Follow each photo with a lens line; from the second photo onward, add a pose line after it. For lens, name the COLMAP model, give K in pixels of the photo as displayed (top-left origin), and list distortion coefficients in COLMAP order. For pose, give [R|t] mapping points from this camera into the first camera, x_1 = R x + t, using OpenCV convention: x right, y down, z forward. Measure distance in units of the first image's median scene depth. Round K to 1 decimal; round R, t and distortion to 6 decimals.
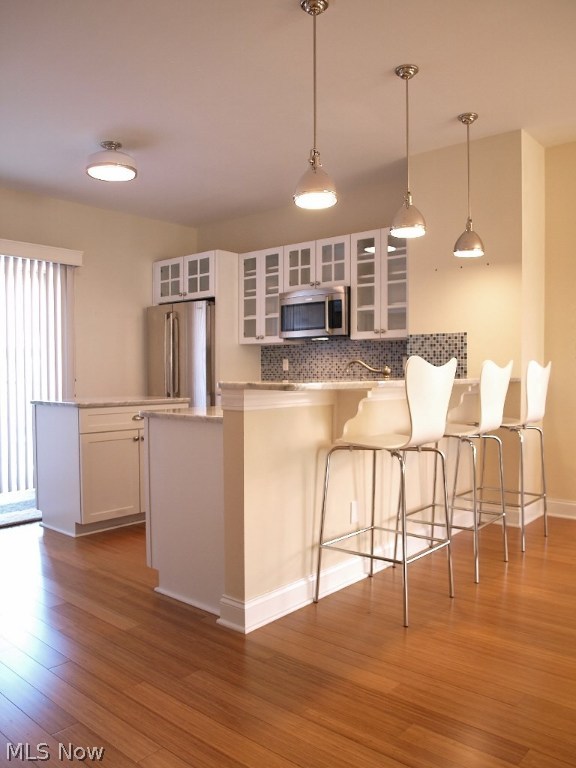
lens RADIAL K [[606.5, 0, 285.4], [0, 606.5, 381.2], [0, 0, 1]] dist [-0.045190, -0.000137]
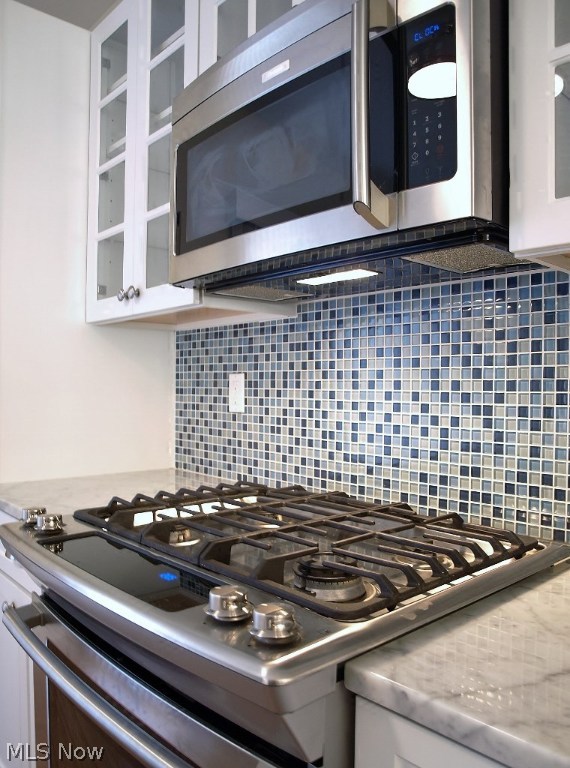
lens RADIAL K [[606.5, 0, 286.9], [0, 606.5, 382.3], [0, 0, 1]] dist [-0.045190, -0.000137]
pose [[0.992458, 0.003662, -0.122532, 0.069070], [-0.005333, 0.999897, -0.013312, -0.032737], [0.122470, 0.013865, 0.992375, 0.828437]]
